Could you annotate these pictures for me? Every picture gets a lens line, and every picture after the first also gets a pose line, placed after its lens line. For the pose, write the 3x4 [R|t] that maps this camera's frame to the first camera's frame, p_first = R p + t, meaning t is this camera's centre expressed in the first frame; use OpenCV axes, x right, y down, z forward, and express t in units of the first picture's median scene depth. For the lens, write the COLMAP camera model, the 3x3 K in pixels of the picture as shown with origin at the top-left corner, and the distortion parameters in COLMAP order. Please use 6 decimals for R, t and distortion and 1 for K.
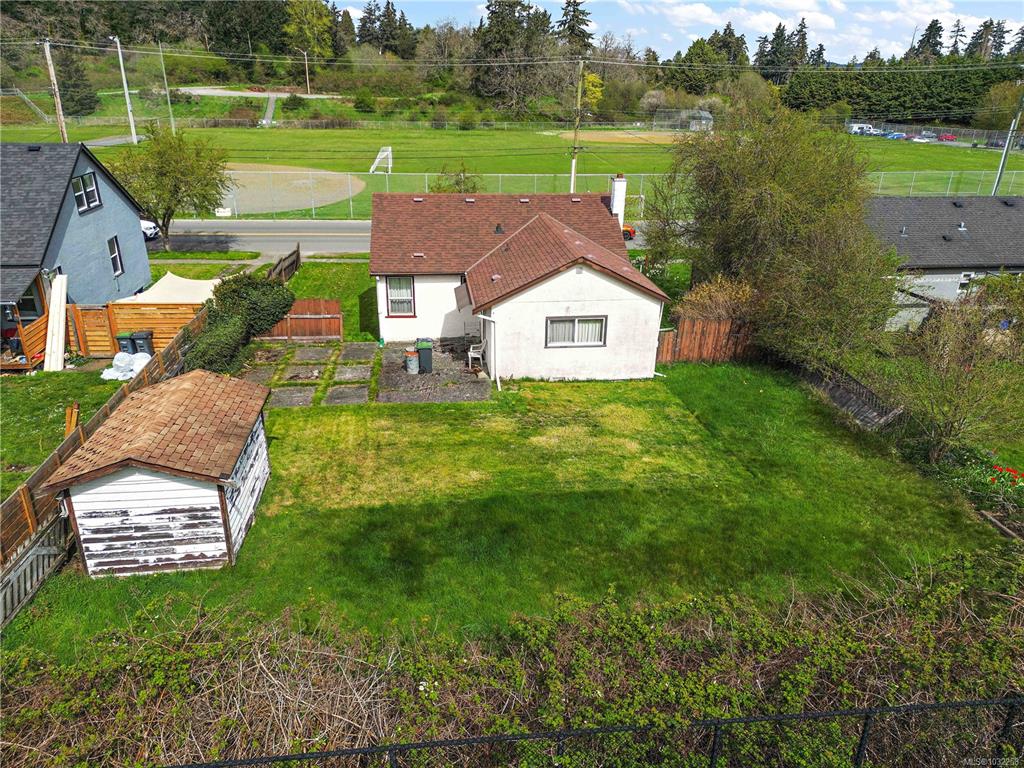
lens RADIAL K [[718.1, 0, 508.8], [0, 718.1, 383.5], [0, 0, 1]] dist [0.079540, -0.060939]
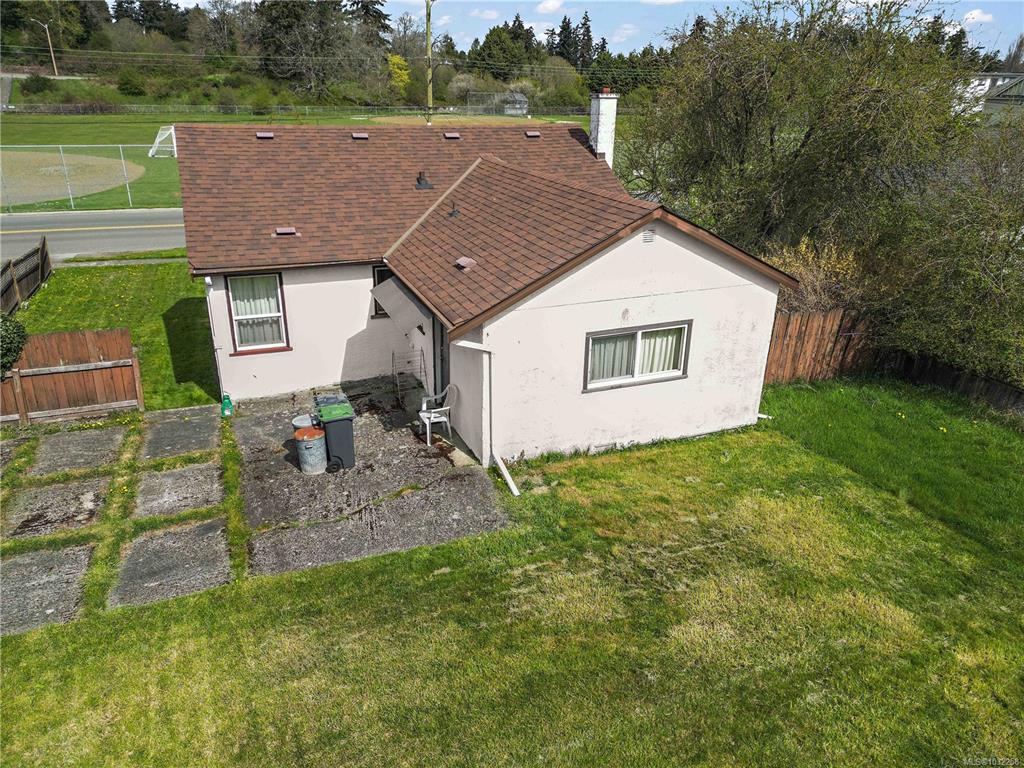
lens RADIAL K [[718.1, 0, 508.8], [0, 718.1, 383.5], [0, 0, 1]] dist [0.079540, -0.060939]
pose [[0.965029, -0.101877, 0.241537, -0.106000], [0.100642, 0.994769, 0.017478, -0.060896], [-0.242054, 0.007442, 0.970234, 0.445498]]
